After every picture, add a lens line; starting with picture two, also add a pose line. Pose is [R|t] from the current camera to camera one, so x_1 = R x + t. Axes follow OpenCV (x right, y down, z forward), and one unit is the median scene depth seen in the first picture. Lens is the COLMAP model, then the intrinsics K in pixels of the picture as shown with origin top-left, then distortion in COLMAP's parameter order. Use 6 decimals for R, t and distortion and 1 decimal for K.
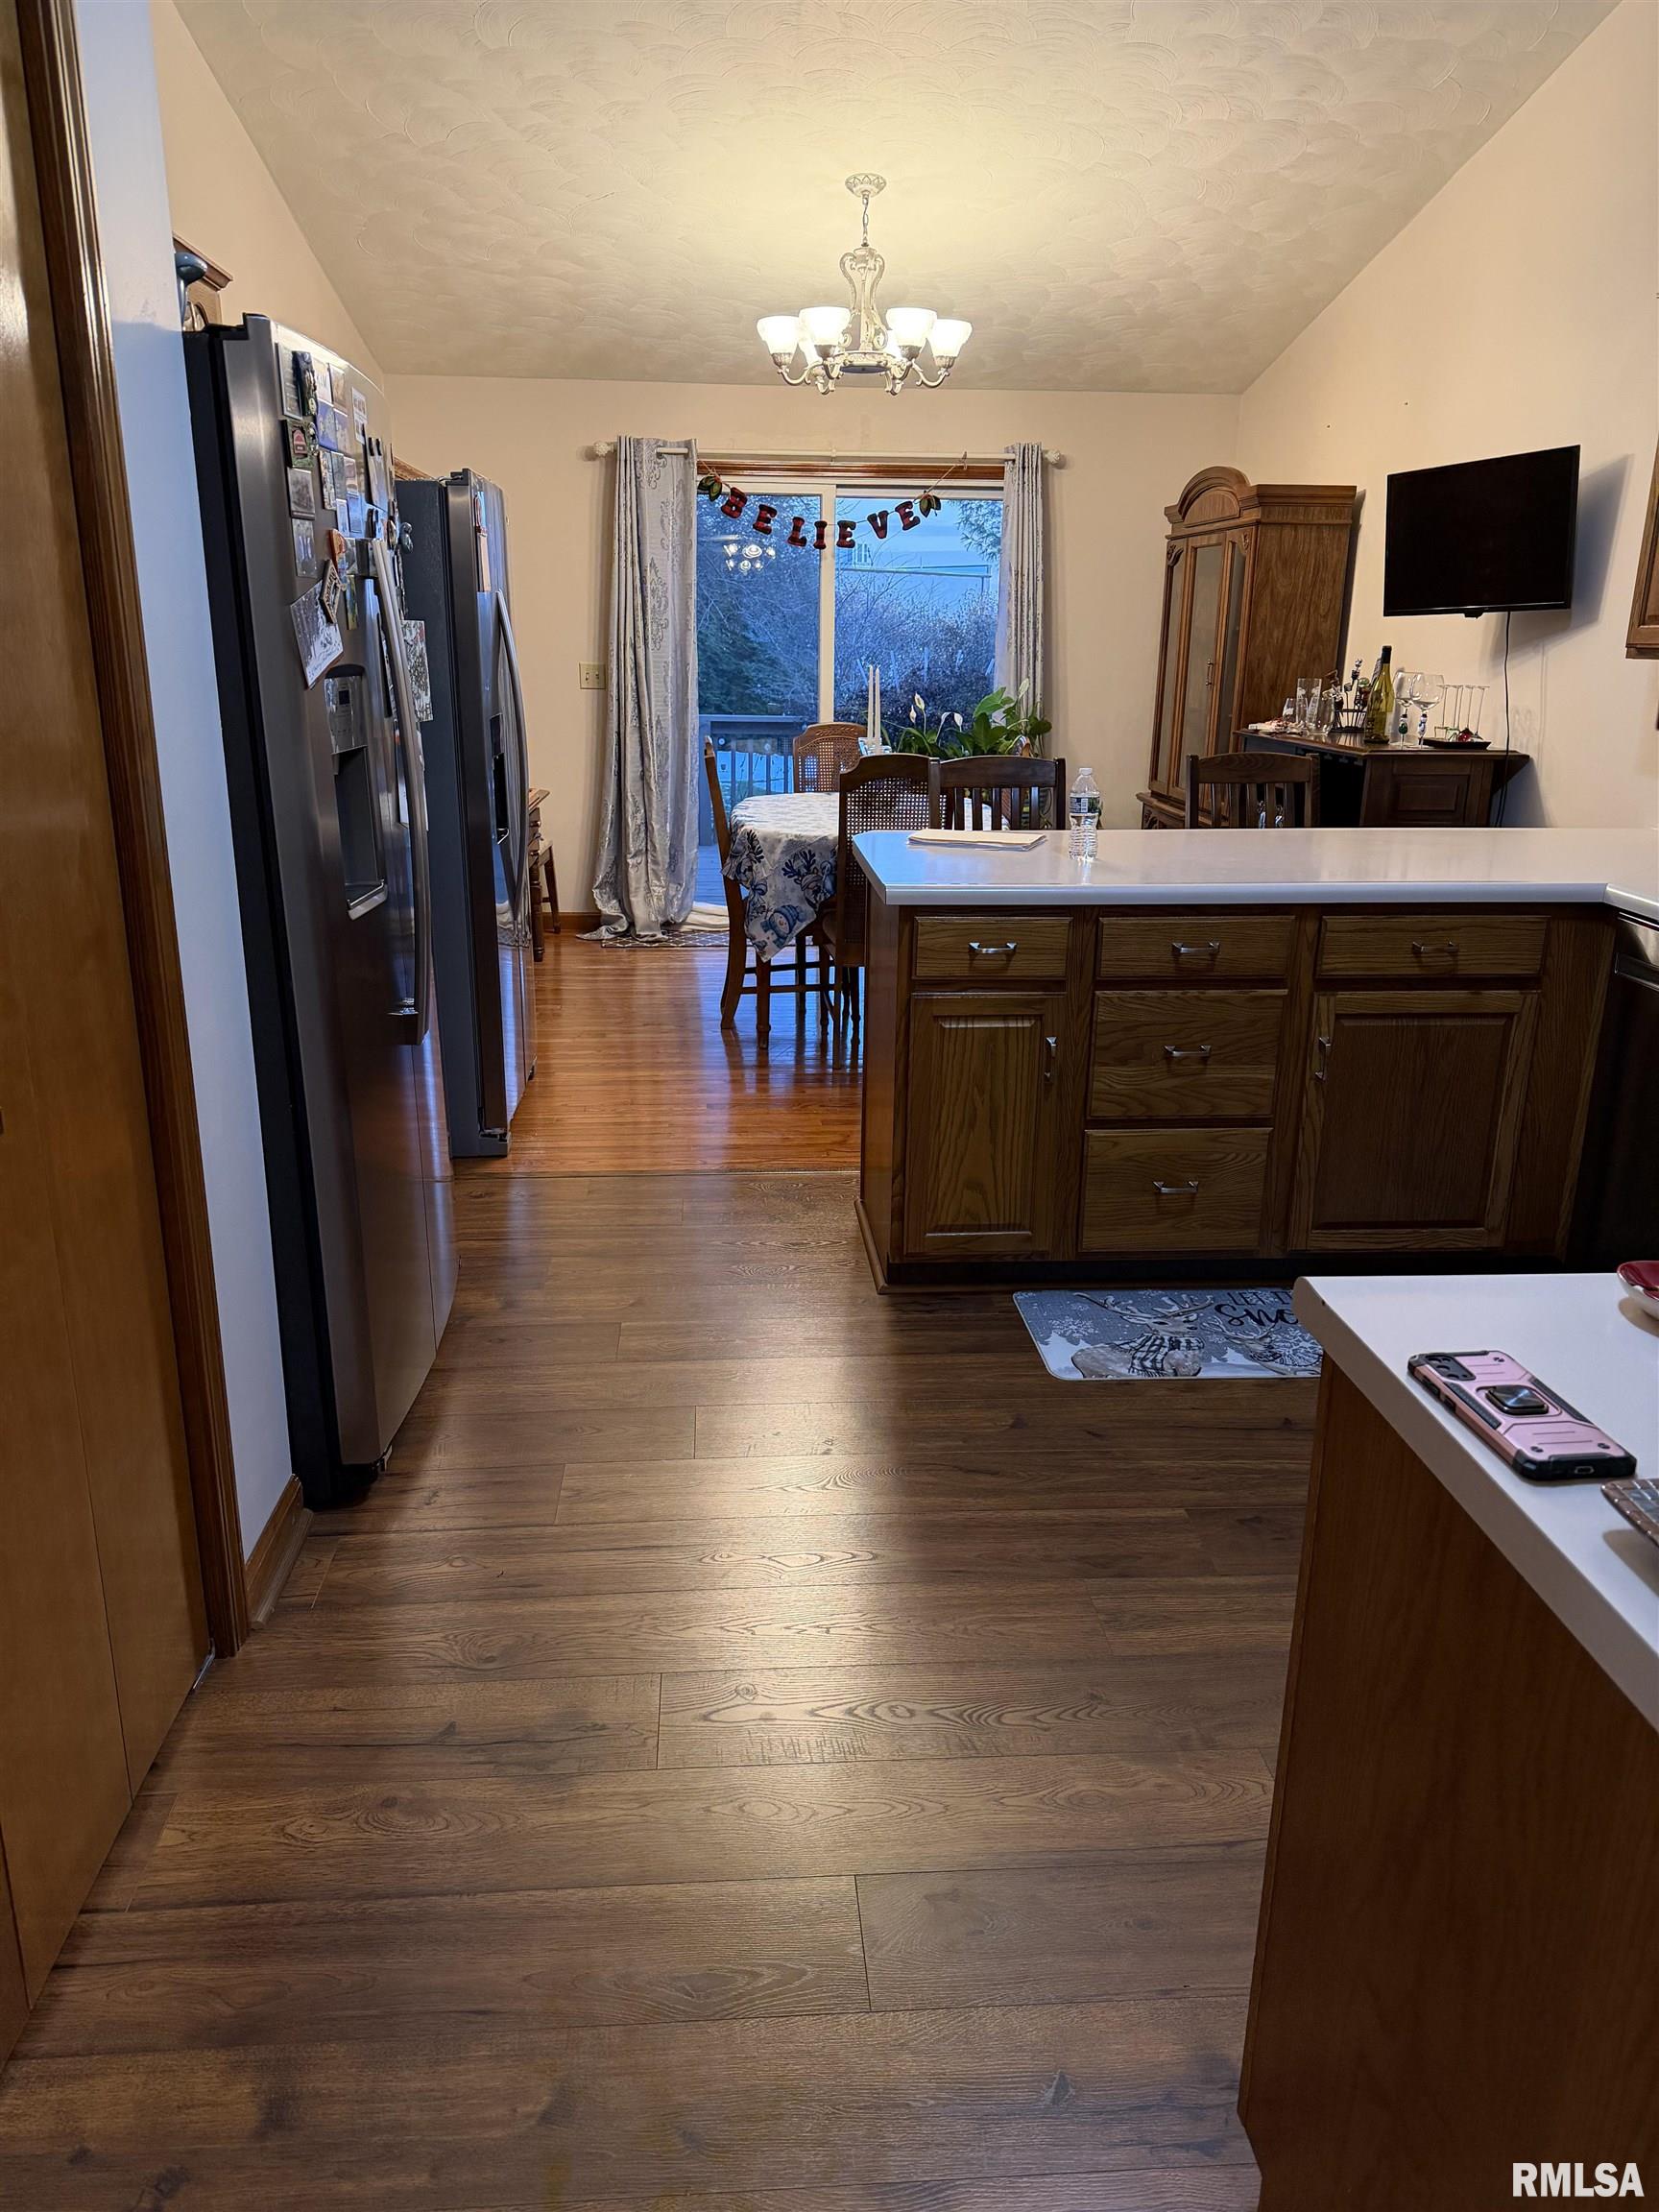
lens RADIAL K [[1513.5, 0, 829.5], [0, 1513.5, 1106.0], [0, 0, 1]] dist [0.139262, -0.275505]
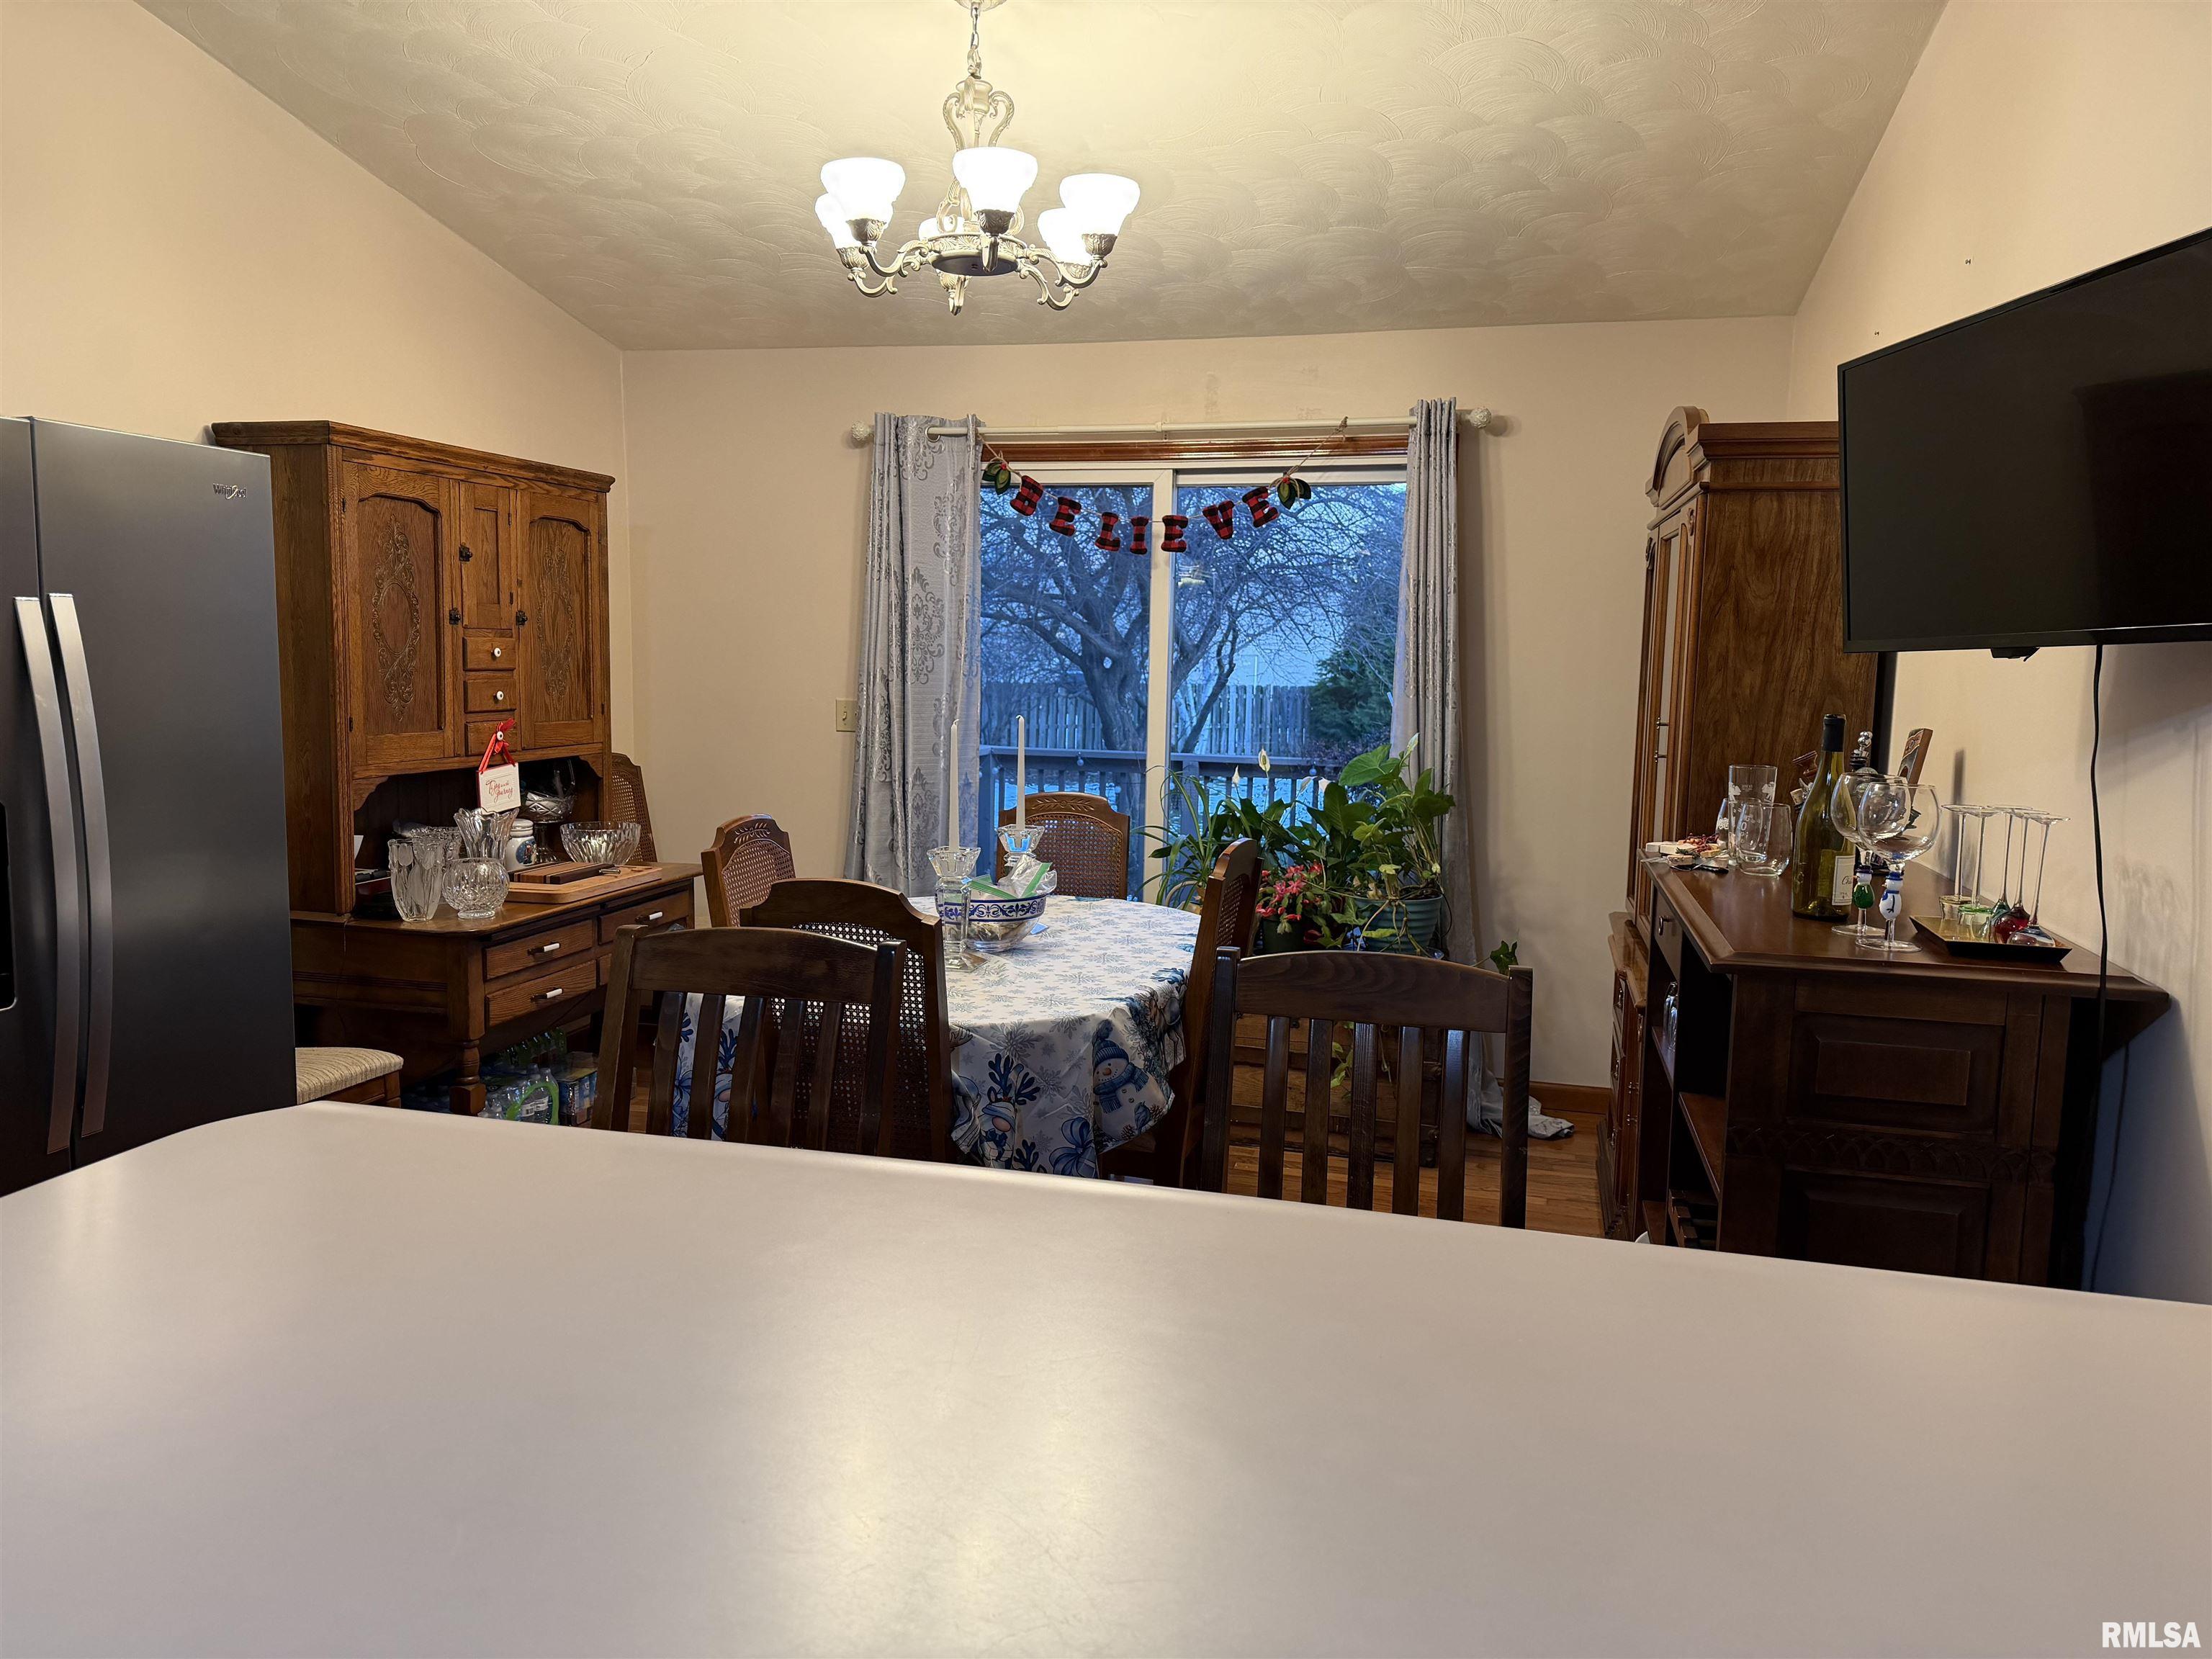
lens RADIAL K [[1520.0, 0, 1106.0], [0, 1520.0, 829.5], [0, 0, 1]] dist [0.202324, -0.278806]
pose [[0.947810, 0.045105, -0.315629, 0.214847], [-0.102705, 0.980368, -0.168318, -0.115866], [0.301840, 0.191951, 0.933835, 0.355171]]
